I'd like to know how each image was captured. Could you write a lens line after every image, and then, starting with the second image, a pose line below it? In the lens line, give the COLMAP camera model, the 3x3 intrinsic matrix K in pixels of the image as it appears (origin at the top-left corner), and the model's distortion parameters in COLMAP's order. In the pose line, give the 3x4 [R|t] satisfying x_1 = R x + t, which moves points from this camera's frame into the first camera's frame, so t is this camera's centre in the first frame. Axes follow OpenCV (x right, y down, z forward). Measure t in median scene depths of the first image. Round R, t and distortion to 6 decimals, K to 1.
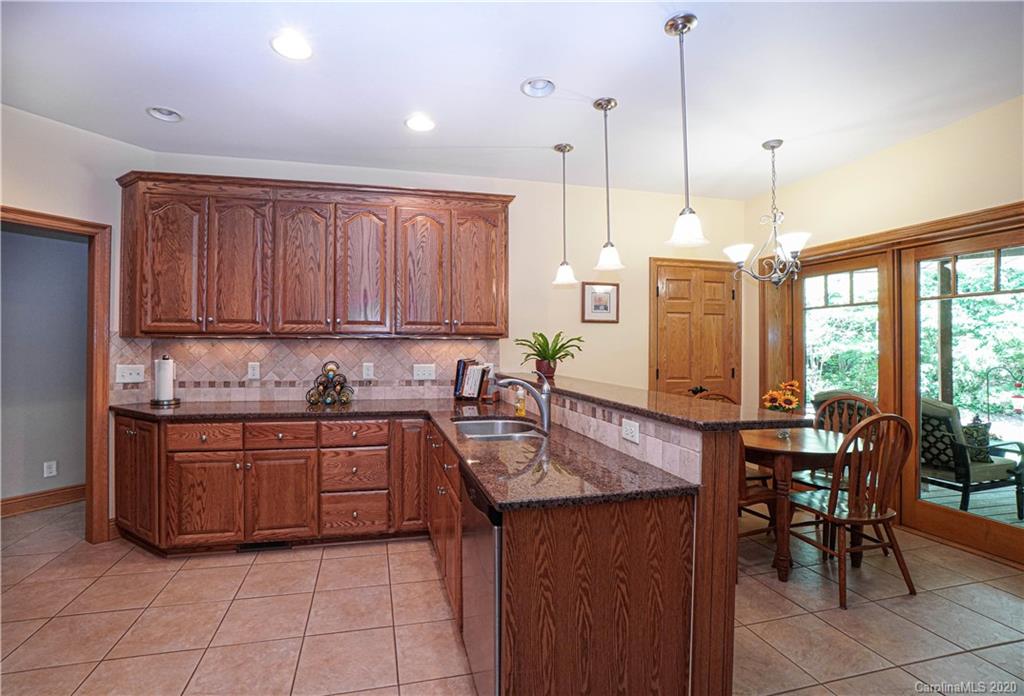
lens RADIAL K [[491.8, 0, 512.0], [0, 491.8, 348.0], [0, 0, 1]] dist [-0.054675, 0.021745]
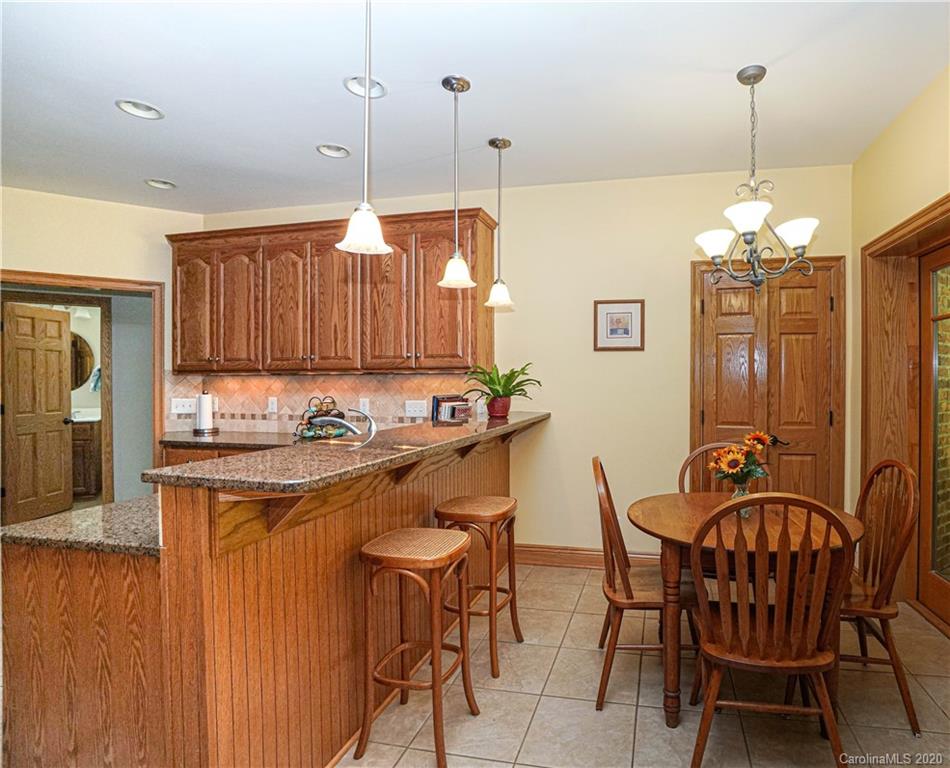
lens RADIAL K [[537.1, 0, 475.0], [0, 537.1, 384.0], [0, 0, 1]] dist [-0.060086, 0.029584]
pose [[0.897966, -0.003553, -0.440051, 0.448496], [0.004429, 0.999990, 0.000964, 0.001447], [0.440043, -0.002814, 0.897972, 0.150252]]
